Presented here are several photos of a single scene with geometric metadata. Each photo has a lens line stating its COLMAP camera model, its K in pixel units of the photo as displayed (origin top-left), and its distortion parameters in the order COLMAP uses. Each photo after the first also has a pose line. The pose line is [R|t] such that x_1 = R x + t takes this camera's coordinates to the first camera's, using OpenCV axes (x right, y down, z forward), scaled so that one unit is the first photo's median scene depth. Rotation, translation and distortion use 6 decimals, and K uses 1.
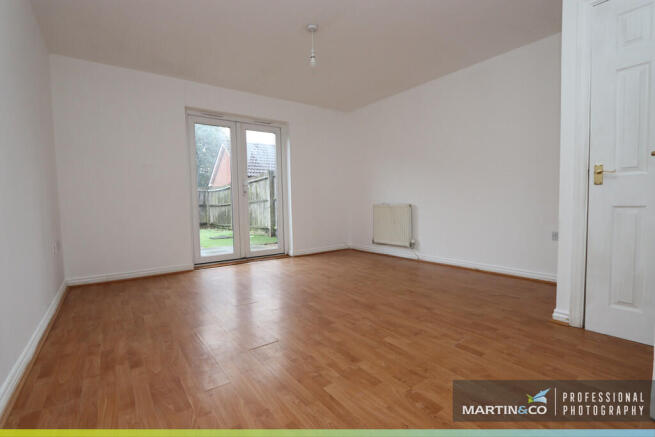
lens RADIAL K [[301.1, 0, 327.5], [0, 301.1, 218.5], [0, 0, 1]] dist [-0.014006, -0.000225]
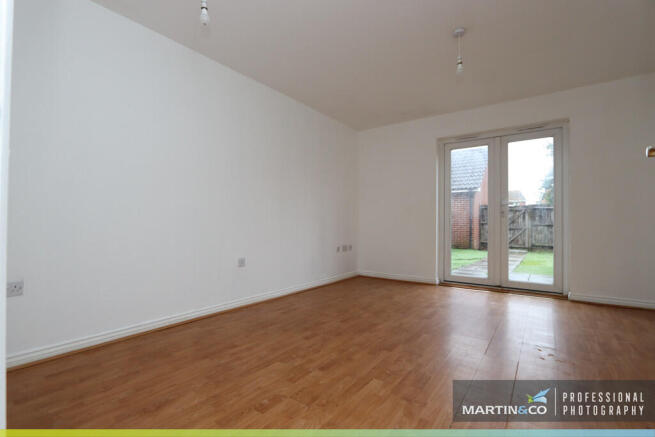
lens RADIAL K [[304.7, 0, 327.5], [0, 304.7, 218.5], [0, 0, 1]] dist [-0.014572, 0.000140]
pose [[0.300138, 0.001955, -0.953894, 0.628141], [-0.061055, 0.997987, -0.017166, -0.033018], [0.951940, 0.063392, 0.299653, 0.349947]]
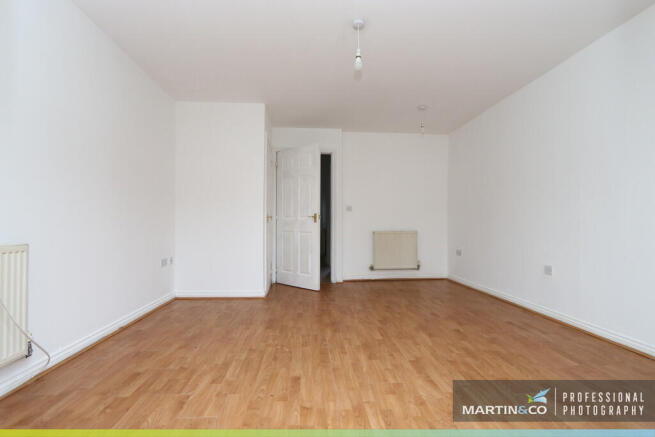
lens RADIAL K [[301.1, 0, 327.5], [0, 301.1, 218.5], [0, 0, 1]] dist [-0.014006, -0.000225]
pose [[-0.842360, 0.026290, 0.538273, -0.372876], [0.042148, 0.998964, 0.017167, -0.099521], [-0.537264, 0.037147, -0.842596, 1.594035]]
